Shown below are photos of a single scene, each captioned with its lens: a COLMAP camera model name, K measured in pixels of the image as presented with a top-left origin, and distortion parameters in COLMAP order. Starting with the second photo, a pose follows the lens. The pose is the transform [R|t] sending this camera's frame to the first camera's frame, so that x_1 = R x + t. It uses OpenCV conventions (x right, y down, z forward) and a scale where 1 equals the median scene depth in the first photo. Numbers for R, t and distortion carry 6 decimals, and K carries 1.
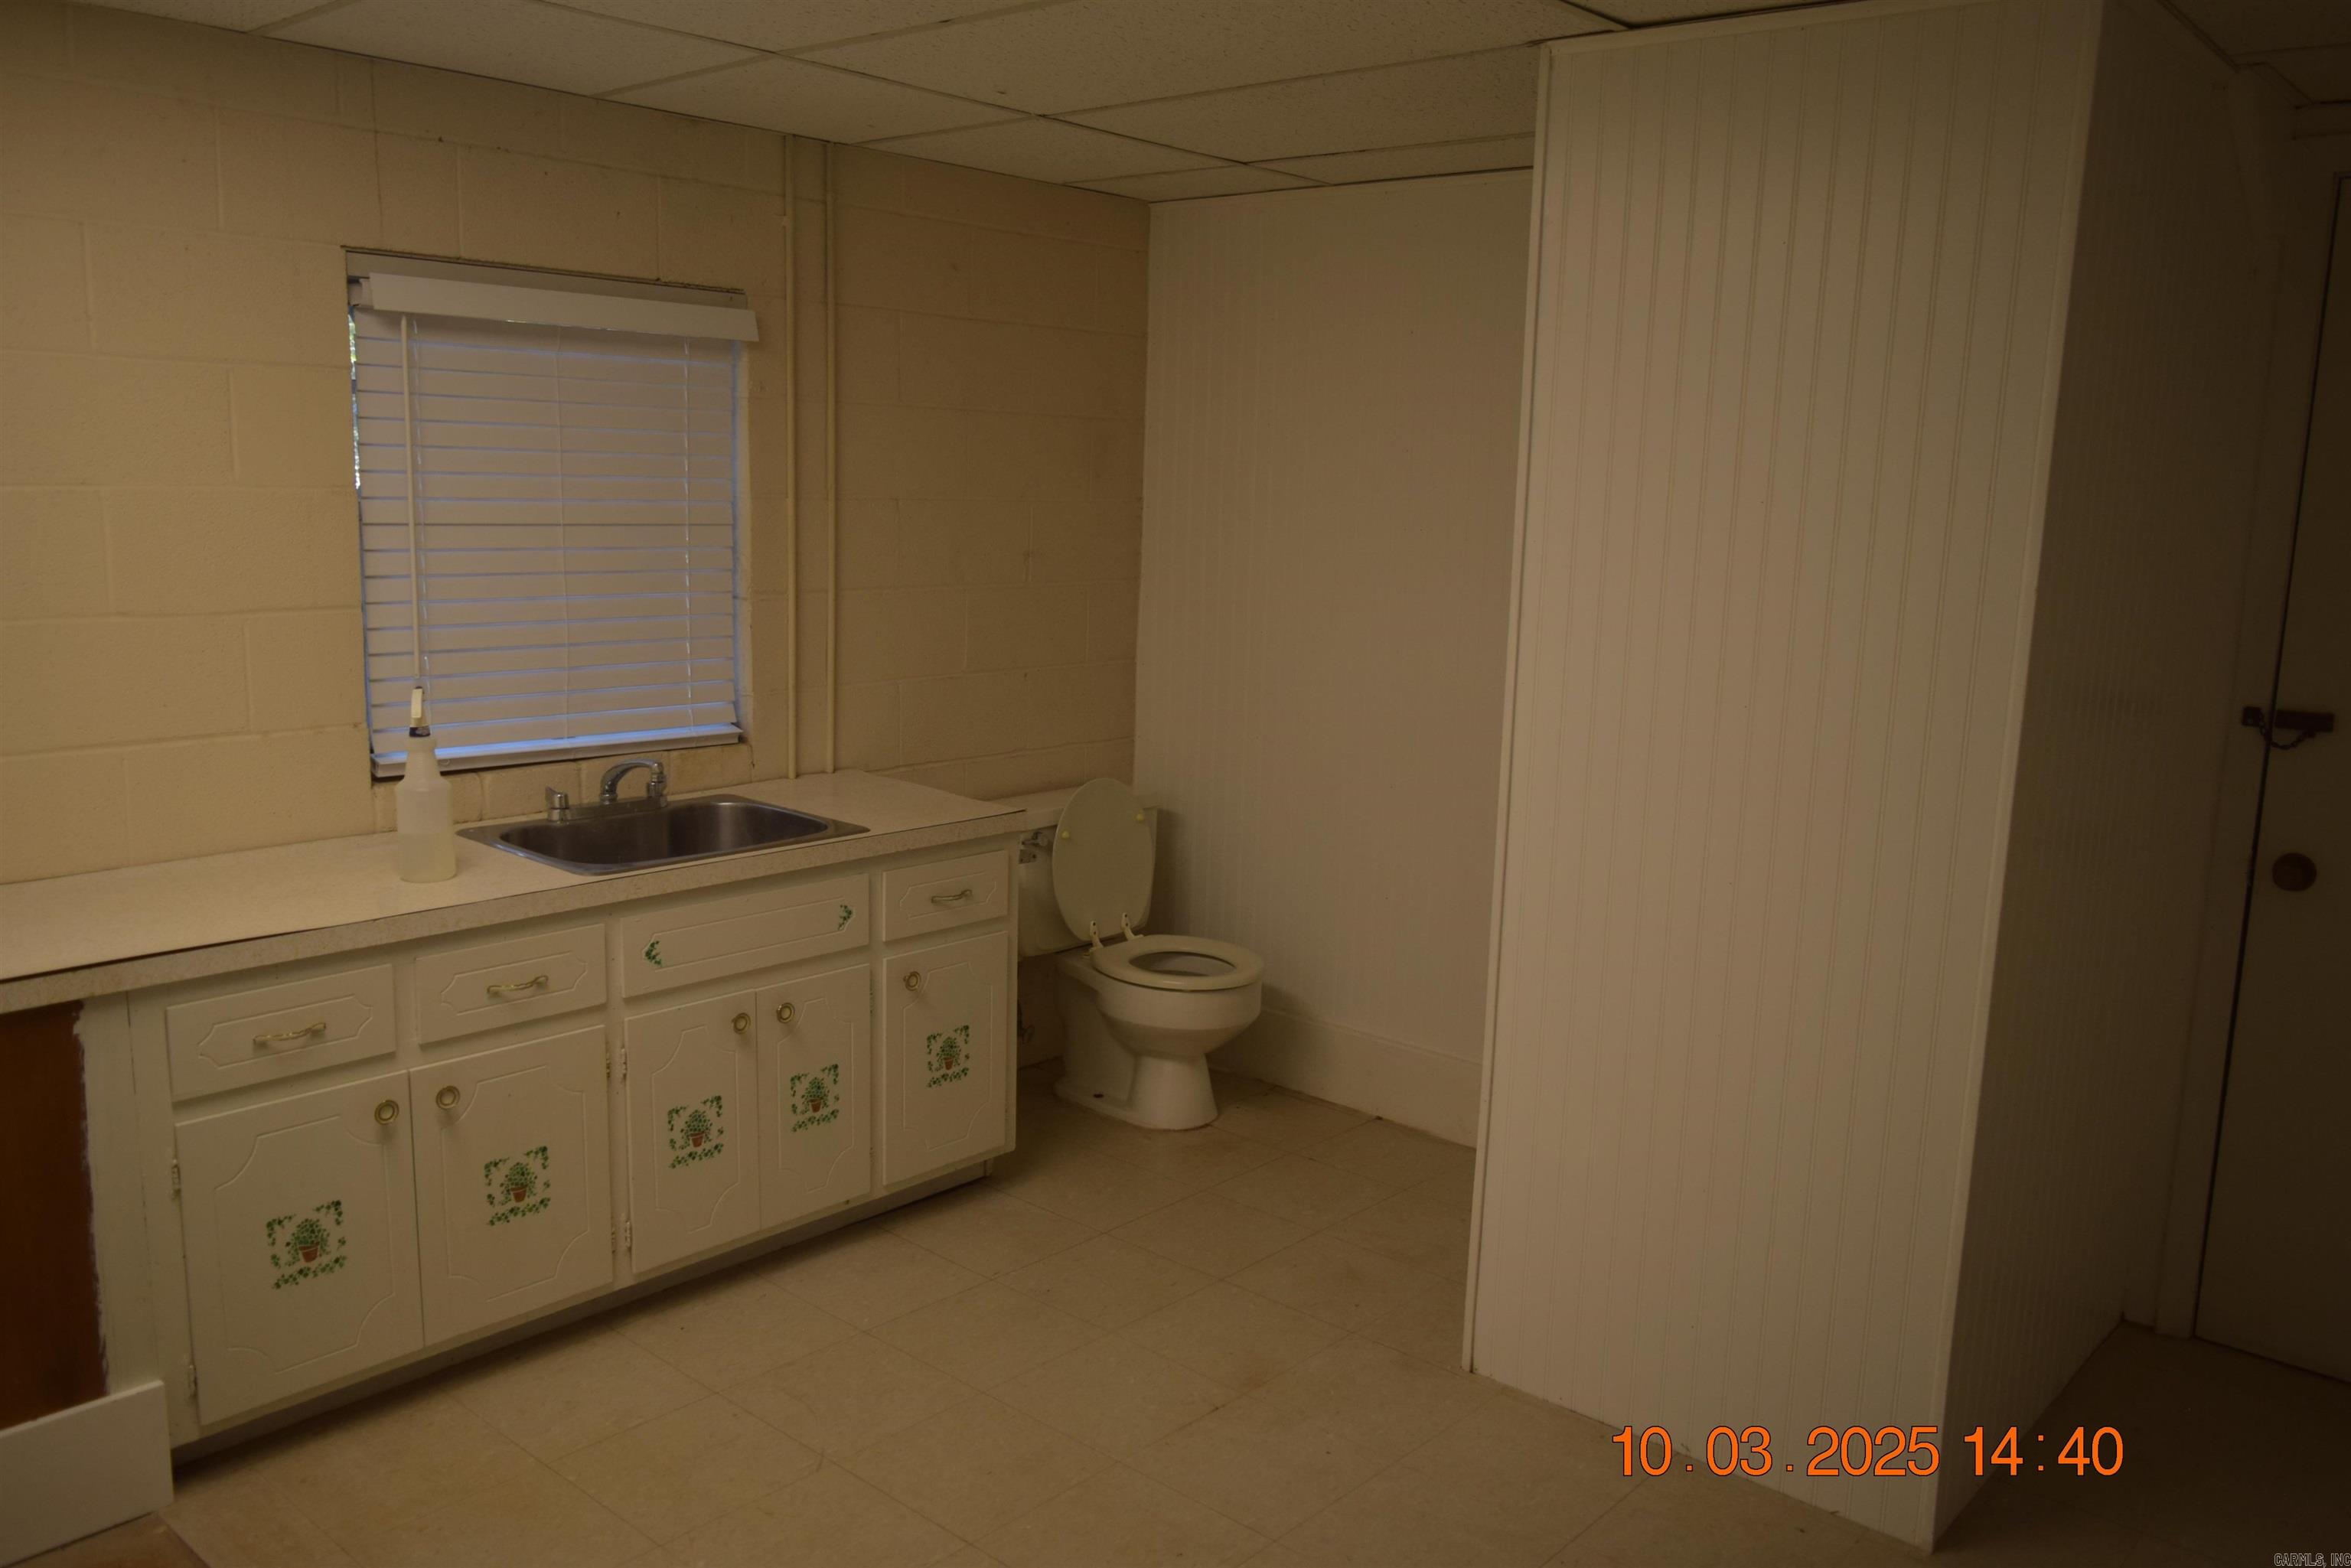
lens RADIAL K [[1854.3, 0, 1110.0], [0, 1854.3, 783.9], [0, 0, 1]] dist [-0.000015, -0.005768]
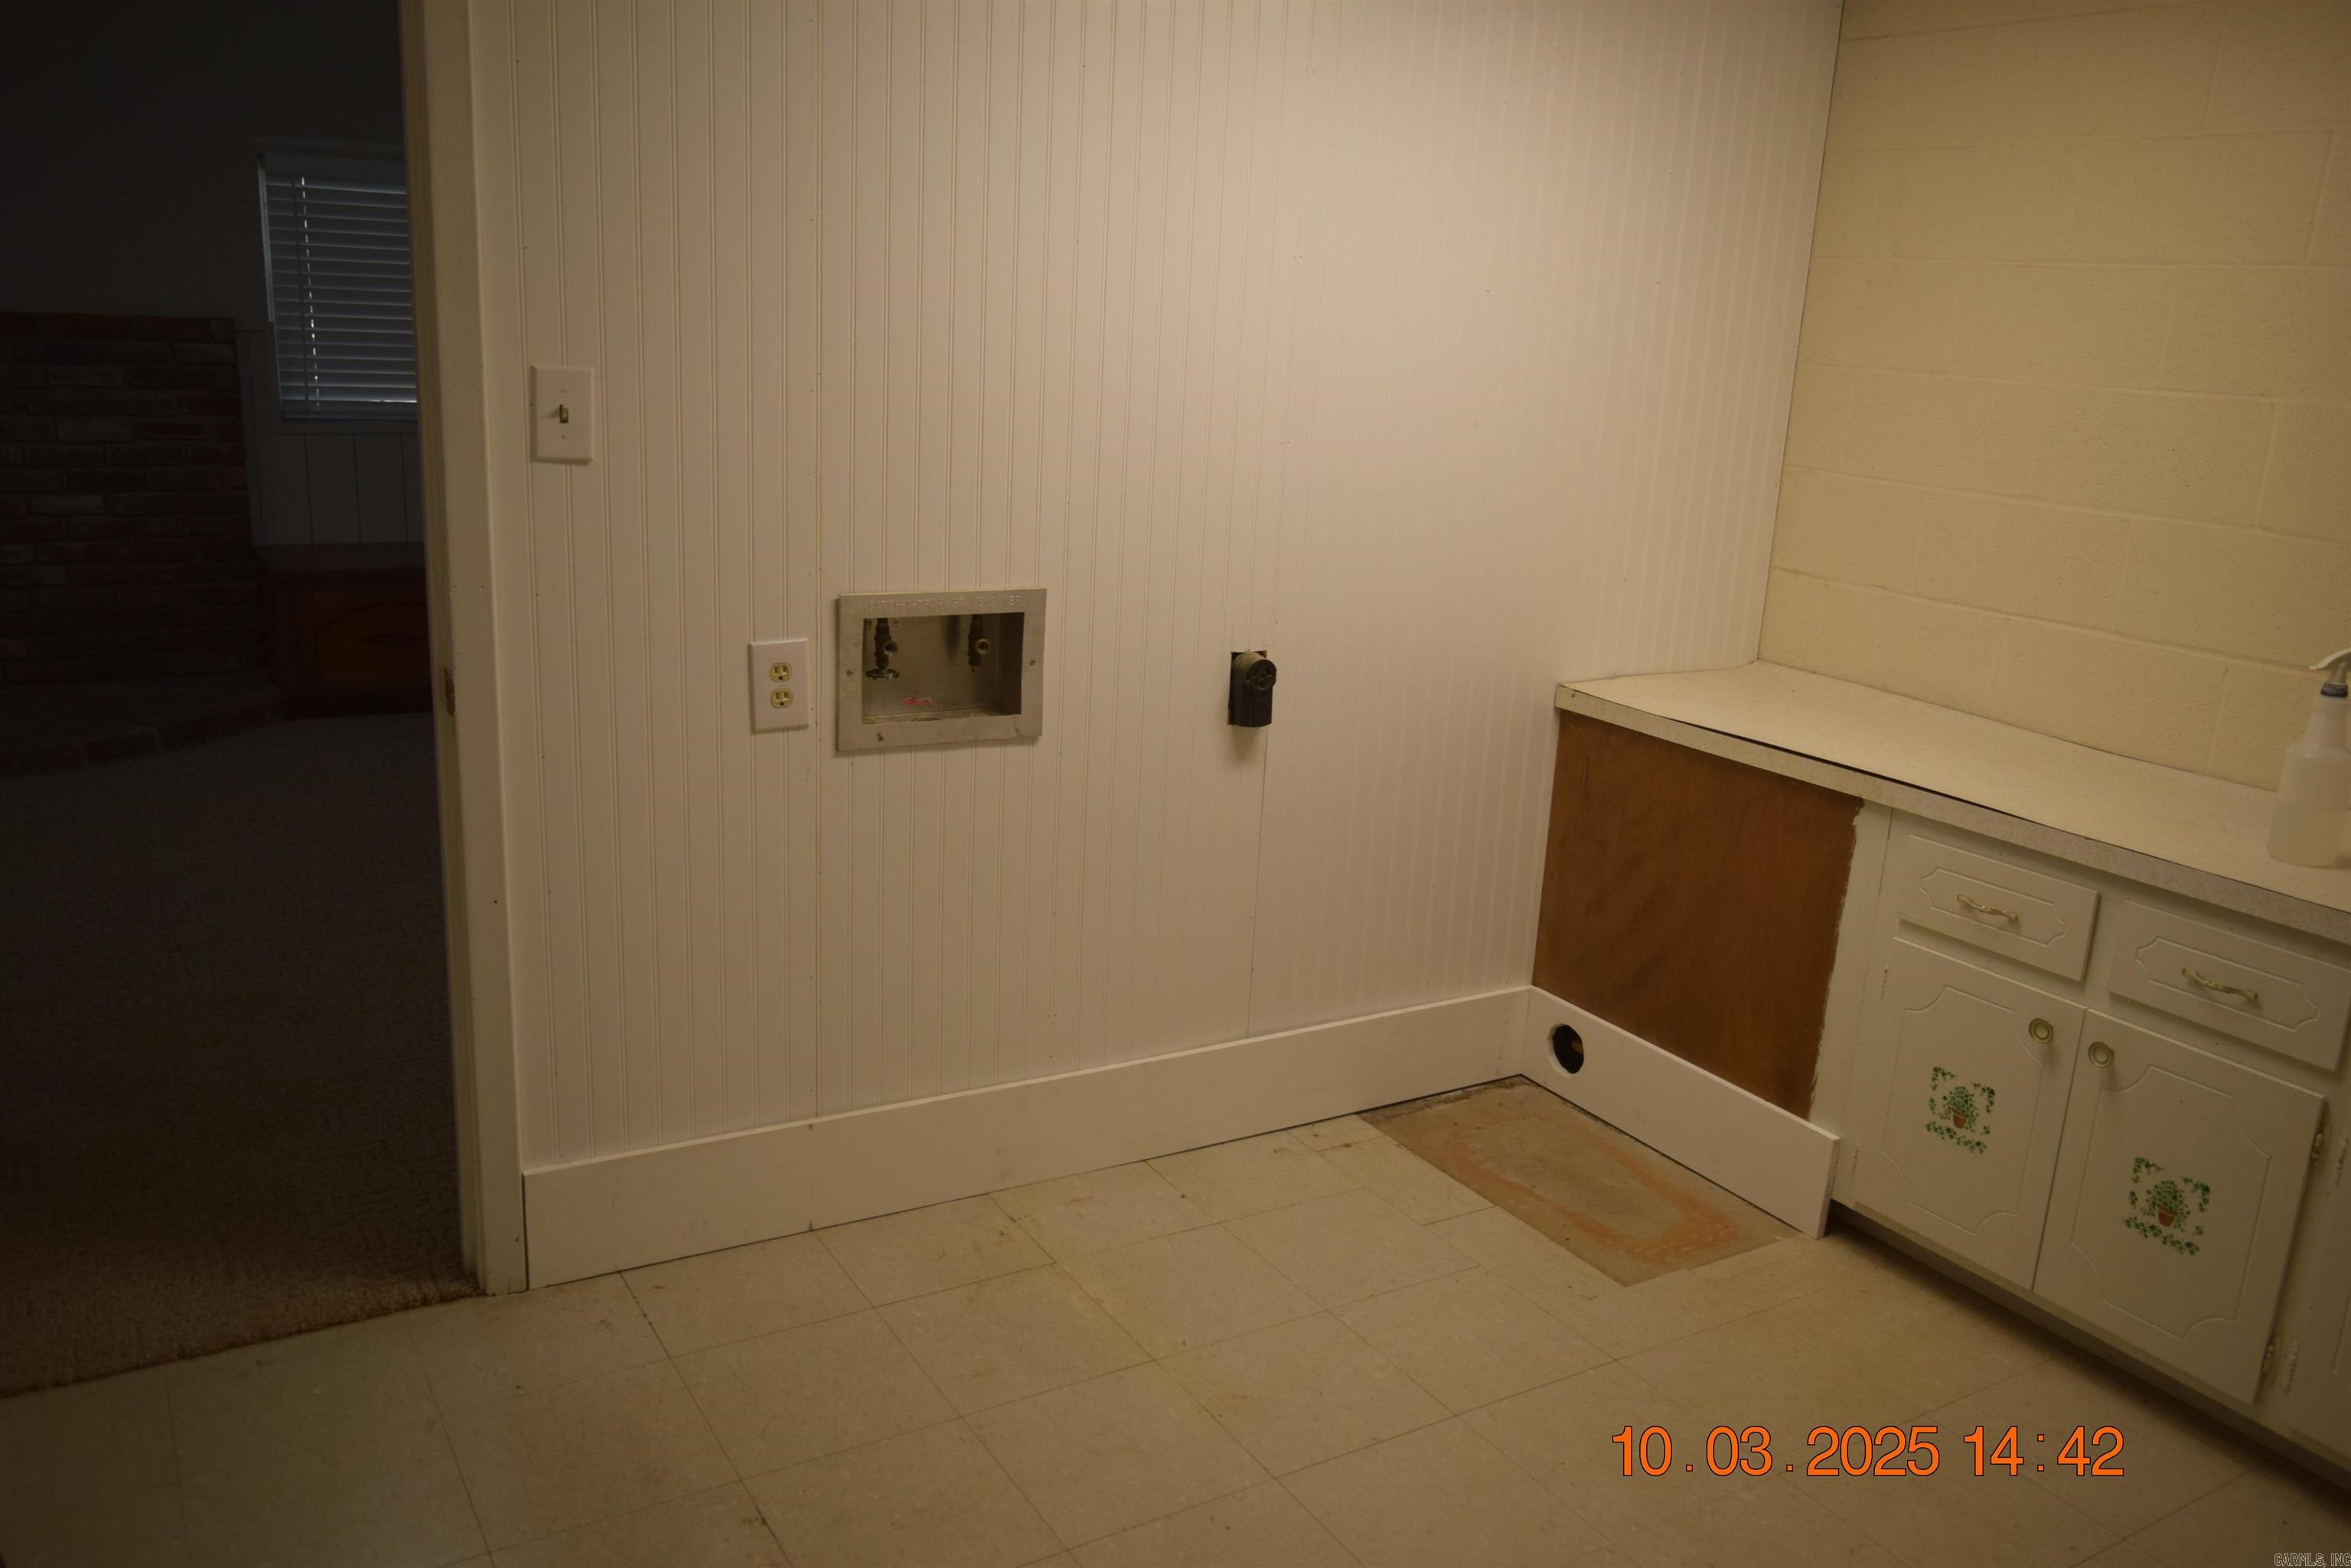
lens RADIAL K [[1854.3, 0, 1110.0], [0, 1854.3, 783.9], [0, 0, 1]] dist [-0.000015, -0.005768]
pose [[-0.299813, 0.201693, -0.932433, 0.660923], [-0.224472, 0.935039, 0.274433, -0.105489], [0.927213, 0.291584, -0.235063, 0.757517]]
